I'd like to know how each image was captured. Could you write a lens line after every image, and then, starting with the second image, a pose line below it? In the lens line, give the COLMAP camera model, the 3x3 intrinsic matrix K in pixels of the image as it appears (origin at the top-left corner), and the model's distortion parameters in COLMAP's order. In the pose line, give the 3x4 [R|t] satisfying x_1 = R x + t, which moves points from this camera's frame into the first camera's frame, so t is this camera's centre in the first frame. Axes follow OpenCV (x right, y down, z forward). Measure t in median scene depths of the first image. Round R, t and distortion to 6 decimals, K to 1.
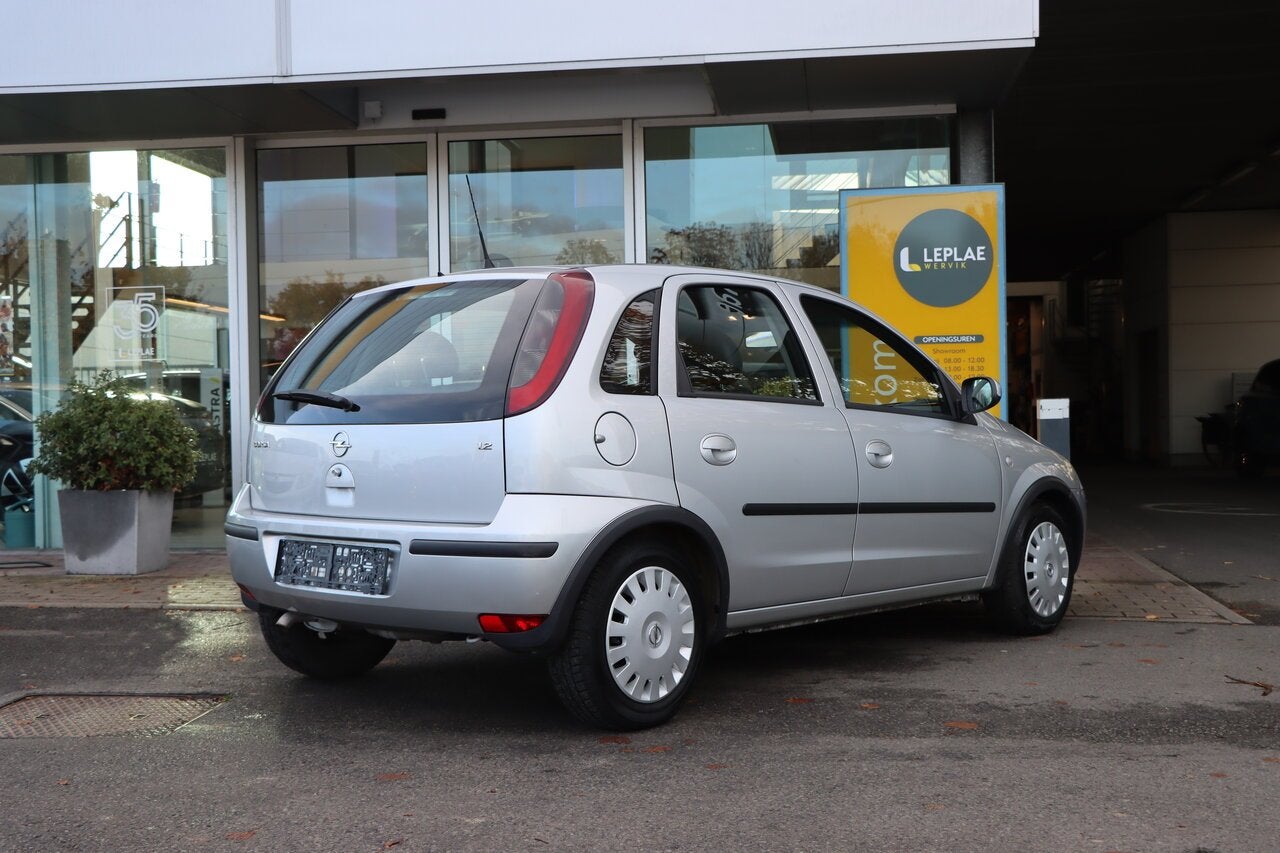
lens RADIAL K [[1485.4, 0, 640.0], [0, 1485.4, 426.5], [0, 0, 1]] dist [-0.064176, 0.310310]
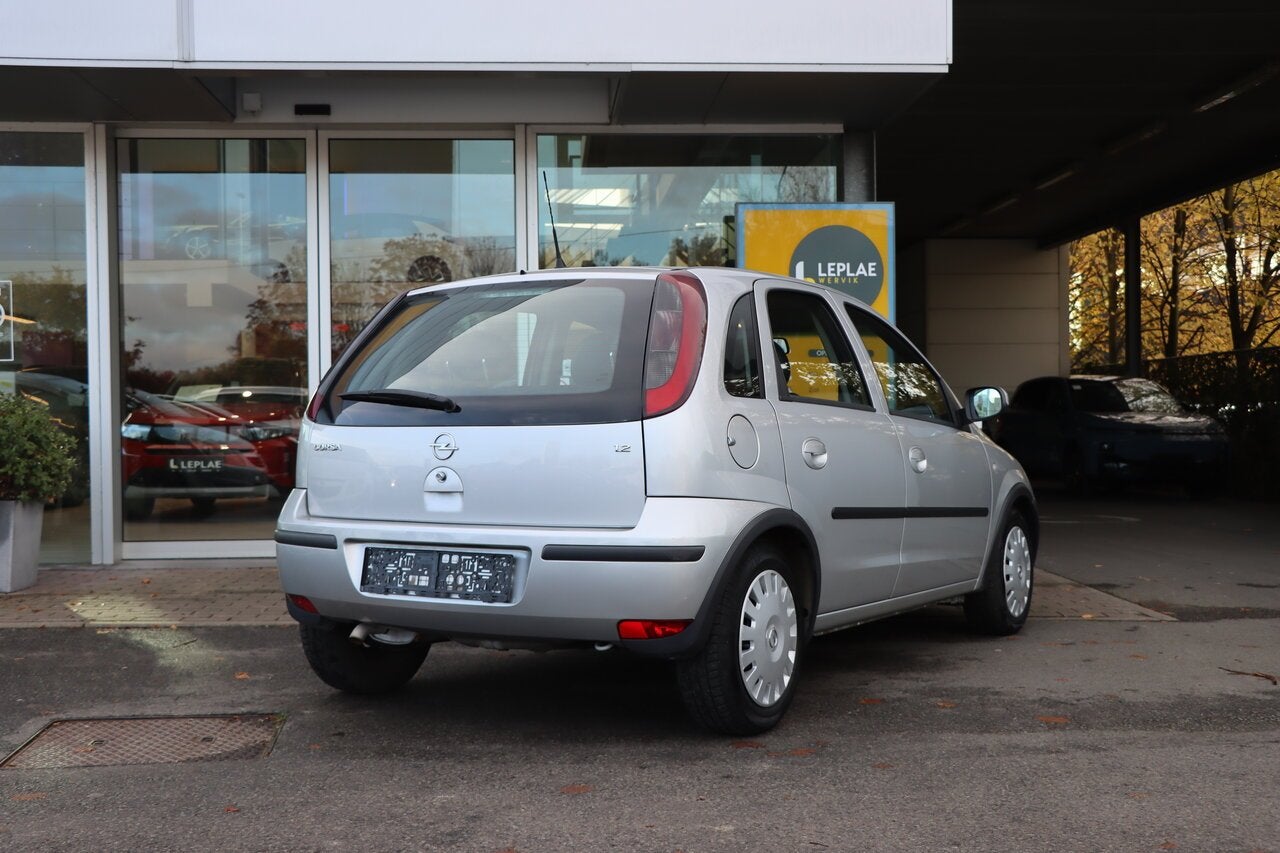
lens RADIAL K [[1485.4, 0, 640.0], [0, 1485.4, 426.5], [0, 0, 1]] dist [-0.064176, 0.310310]
pose [[0.981001, 0.006642, 0.193888, -0.235646], [-0.004812, 0.999939, -0.009909, 0.007032], [-0.193942, 0.008788, 0.980974, 0.031873]]
